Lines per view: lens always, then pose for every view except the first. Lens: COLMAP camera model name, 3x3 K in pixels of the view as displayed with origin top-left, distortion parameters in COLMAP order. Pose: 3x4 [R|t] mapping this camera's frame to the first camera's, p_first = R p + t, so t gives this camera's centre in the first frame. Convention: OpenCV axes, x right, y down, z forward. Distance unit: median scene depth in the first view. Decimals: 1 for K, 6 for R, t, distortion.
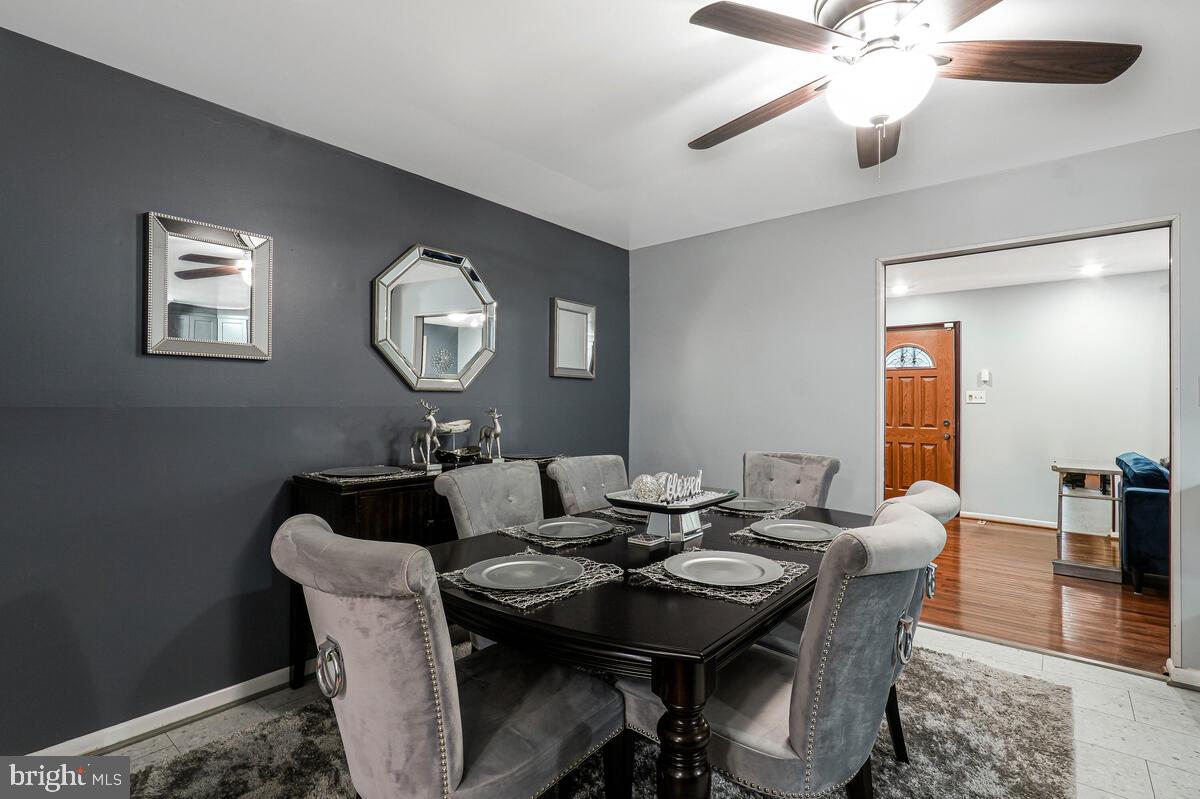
lens RADIAL K [[563.9, 0, 603.2], [0, 563.9, 395.9], [0, 0, 1]] dist [0.002262, 0.000325]
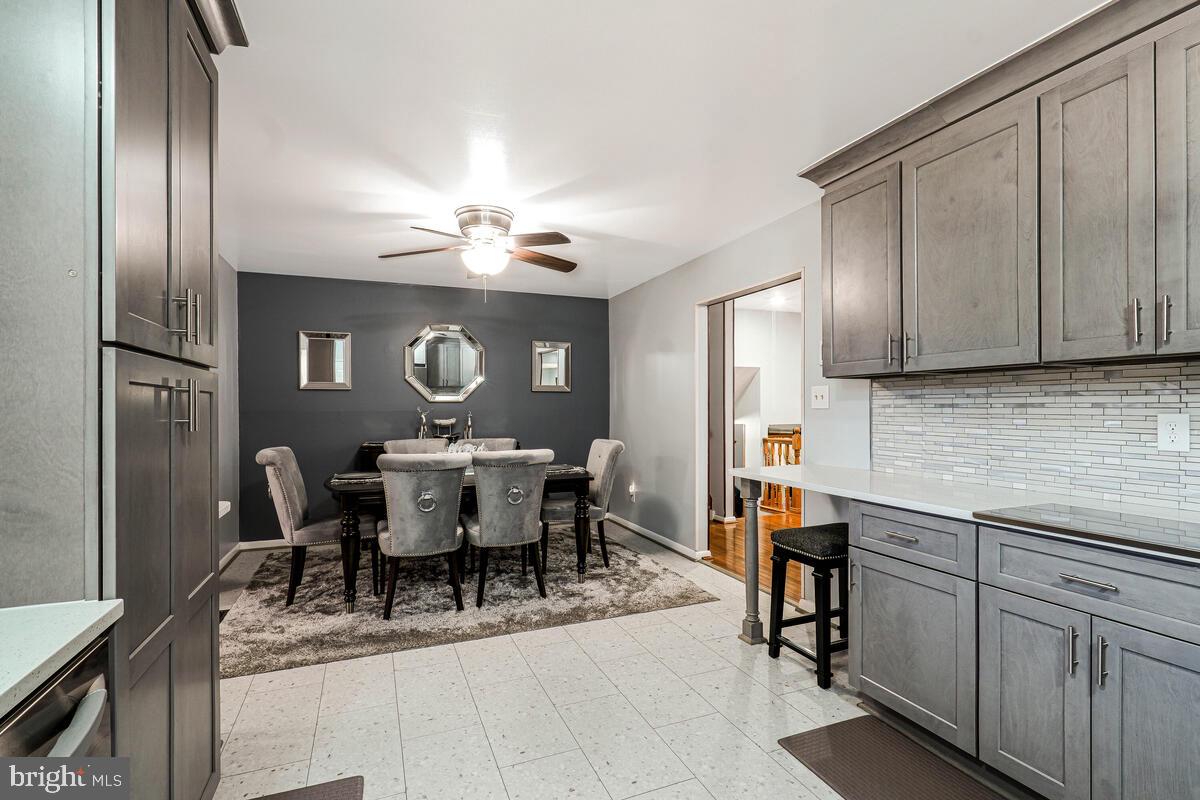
lens RADIAL K [[562.7, 0, 603.8], [0, 562.7, 411.0], [0, 0, 1]] dist [0.002549, 0.000139]
pose [[0.872705, -0.004581, -0.488226, 0.945863], [0.013177, 0.999813, 0.014172, 0.000655], [0.488070, -0.018801, 0.872602, -0.309313]]
